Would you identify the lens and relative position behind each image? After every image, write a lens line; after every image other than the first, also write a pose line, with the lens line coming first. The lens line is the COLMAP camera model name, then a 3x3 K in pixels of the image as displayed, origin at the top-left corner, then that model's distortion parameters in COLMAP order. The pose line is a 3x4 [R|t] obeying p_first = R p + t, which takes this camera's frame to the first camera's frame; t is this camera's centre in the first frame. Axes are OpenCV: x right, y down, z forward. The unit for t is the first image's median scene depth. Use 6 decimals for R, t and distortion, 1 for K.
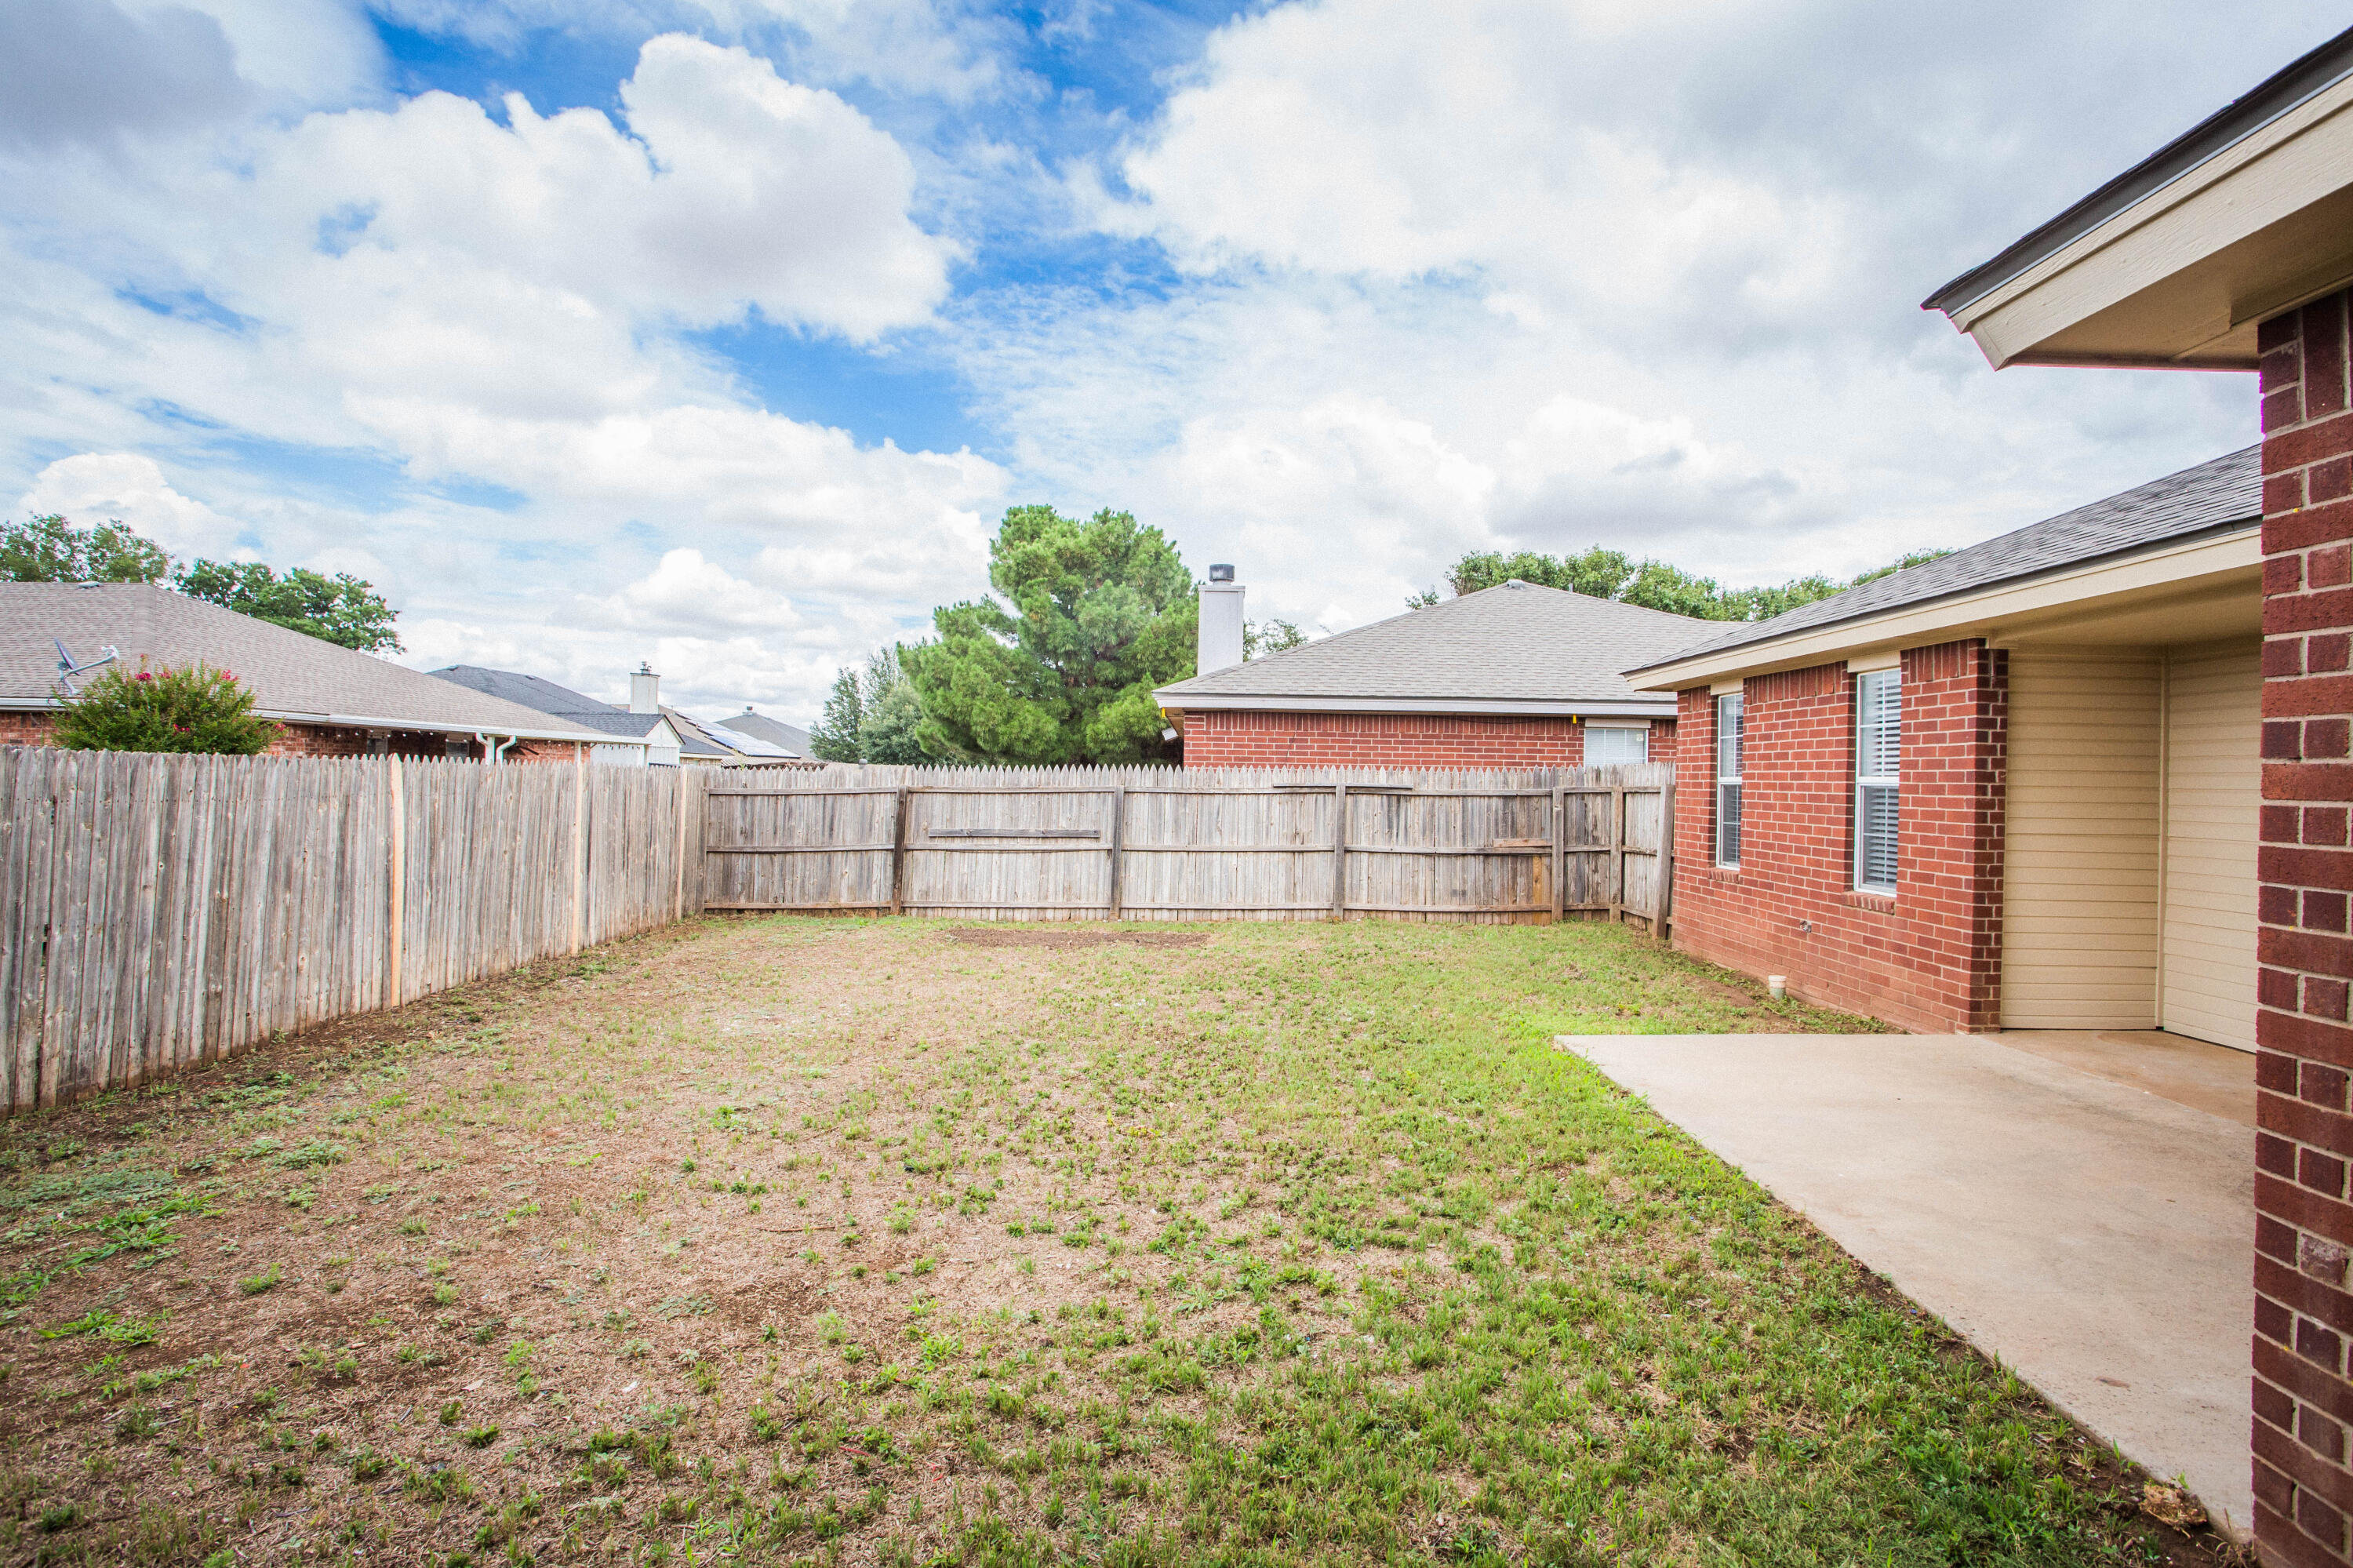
lens RADIAL K [[1145.7, 0, 1174.6], [0, 1145.7, 773.8], [0, 0, 1]] dist [-0.068162, 0.025074]
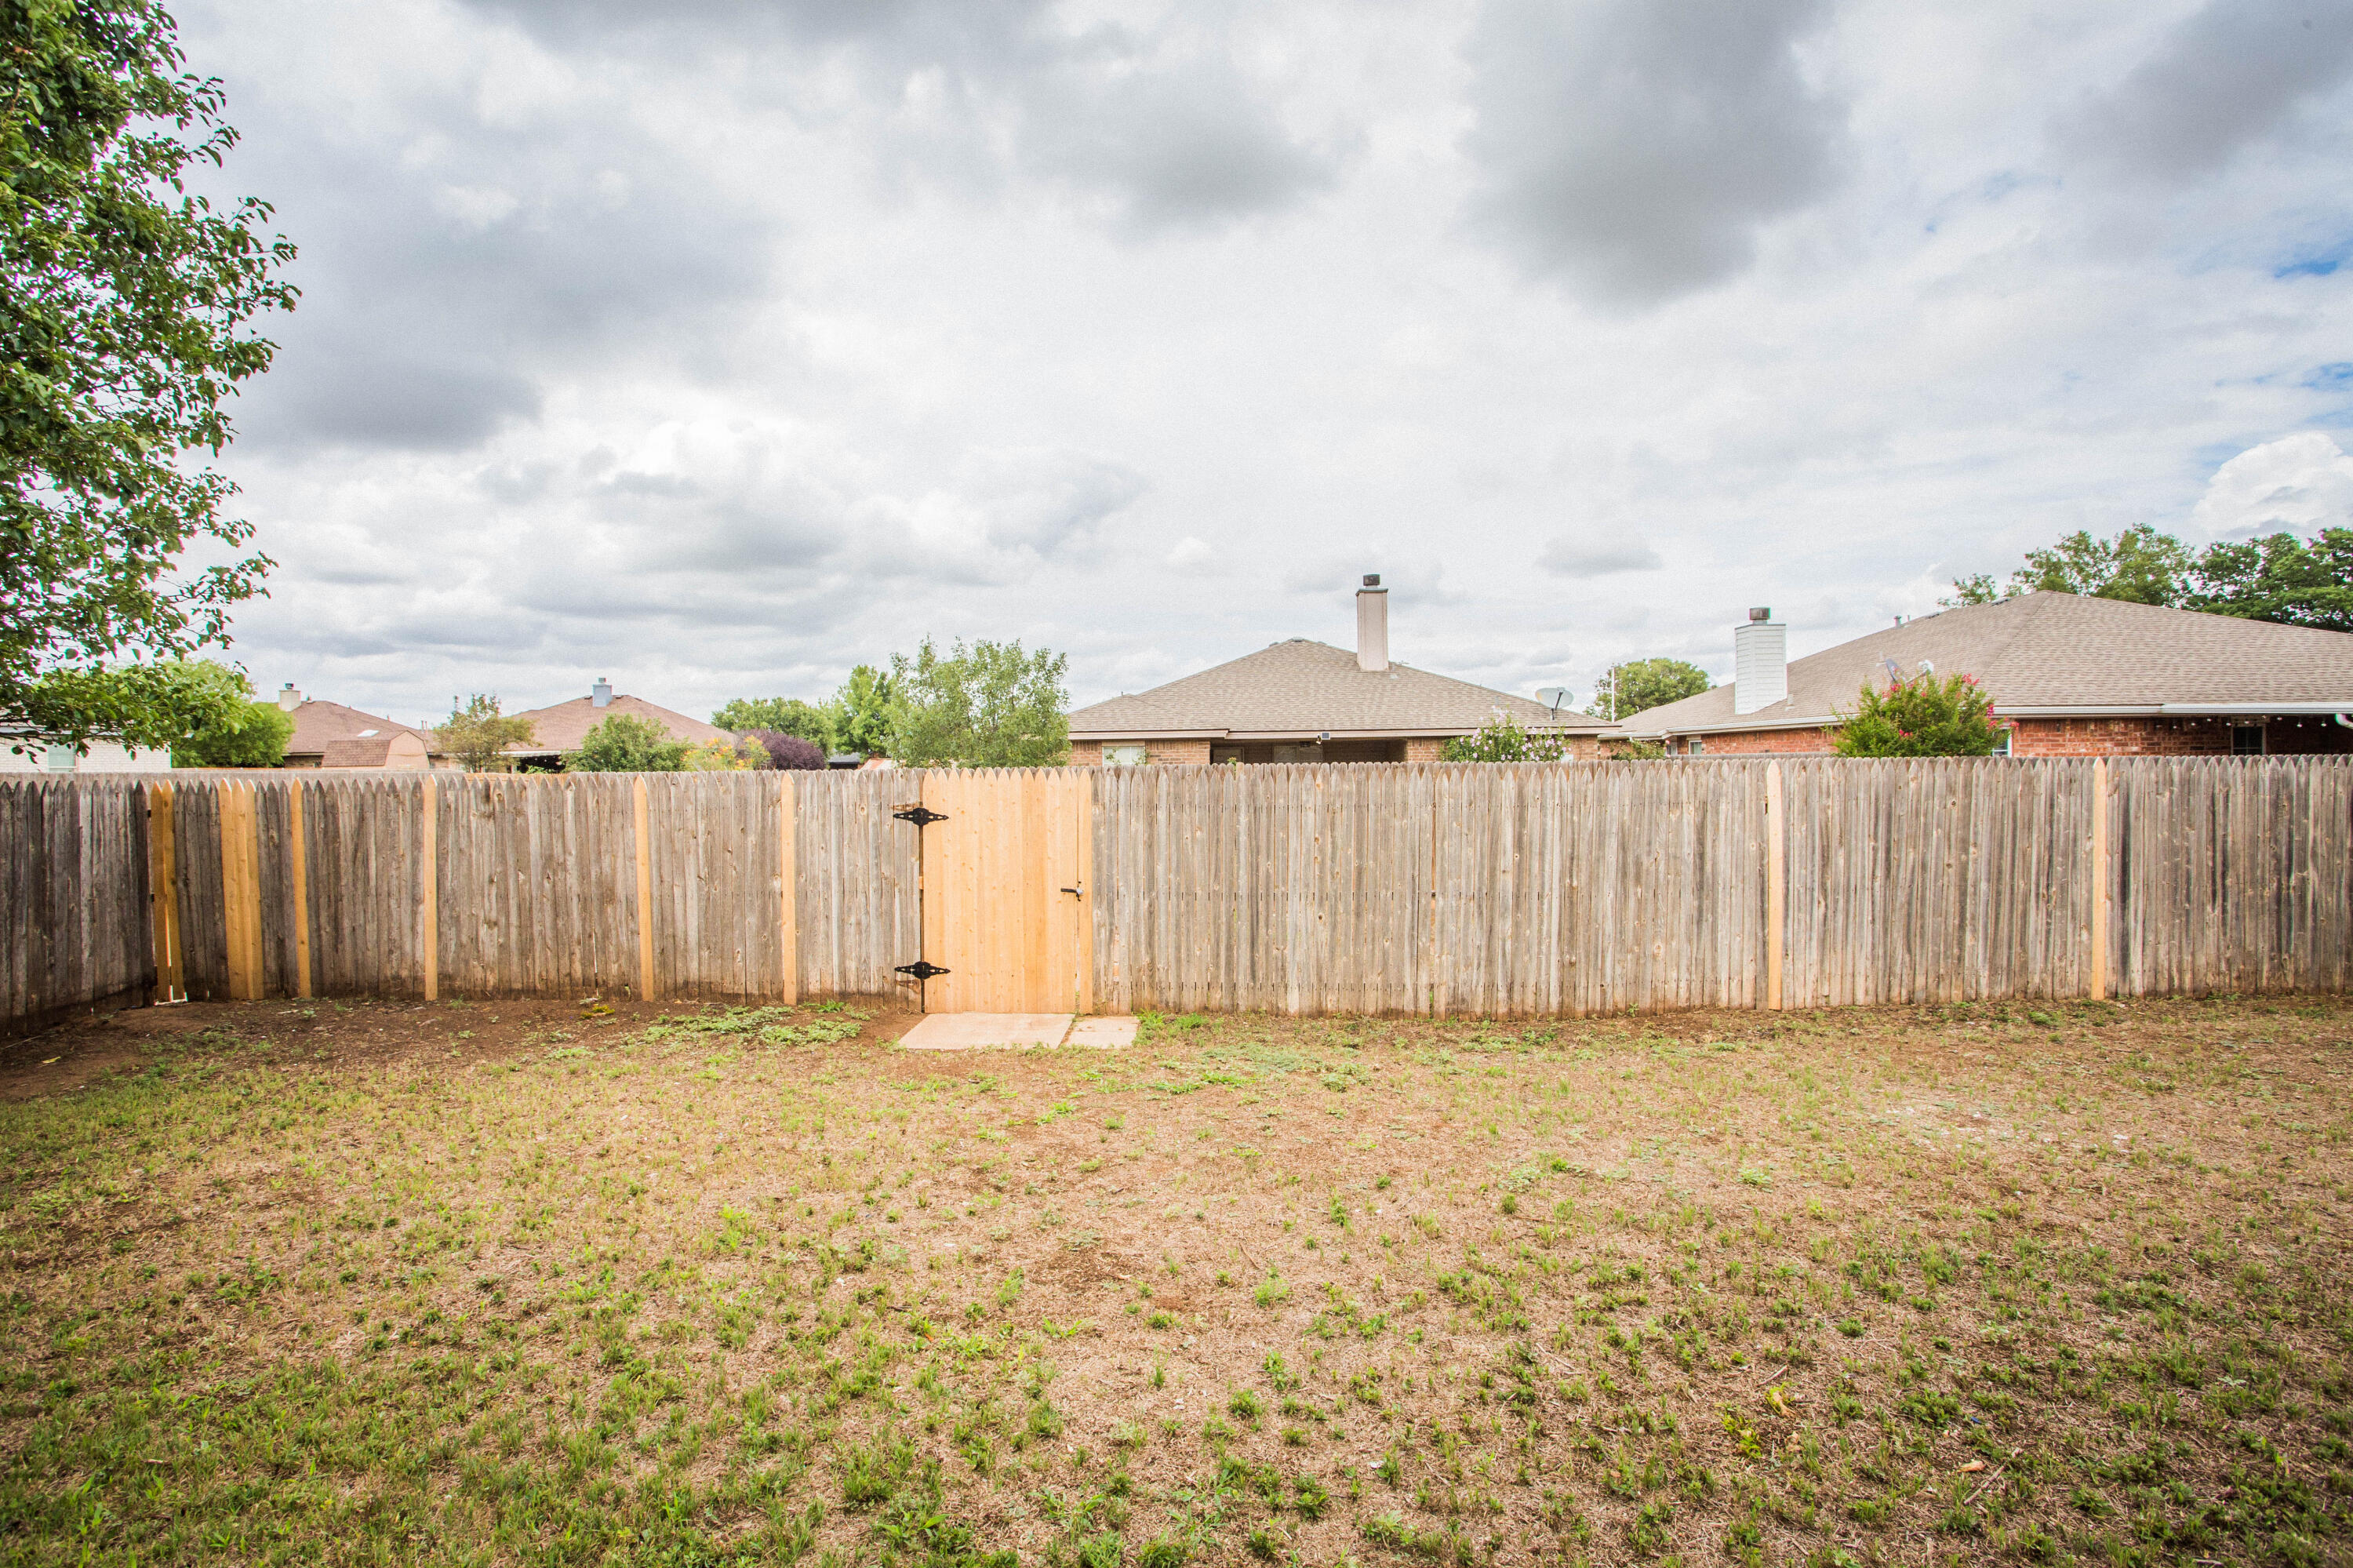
lens RADIAL K [[1145.7, 0, 1174.6], [0, 1145.7, 773.8], [0, 0, 1]] dist [-0.068162, 0.025074]
pose [[-0.000621, -0.013203, -0.999913, 0.342969], [0.020658, 0.999699, -0.013213, -0.003784], [0.999786, -0.020665, -0.000348, 0.480326]]
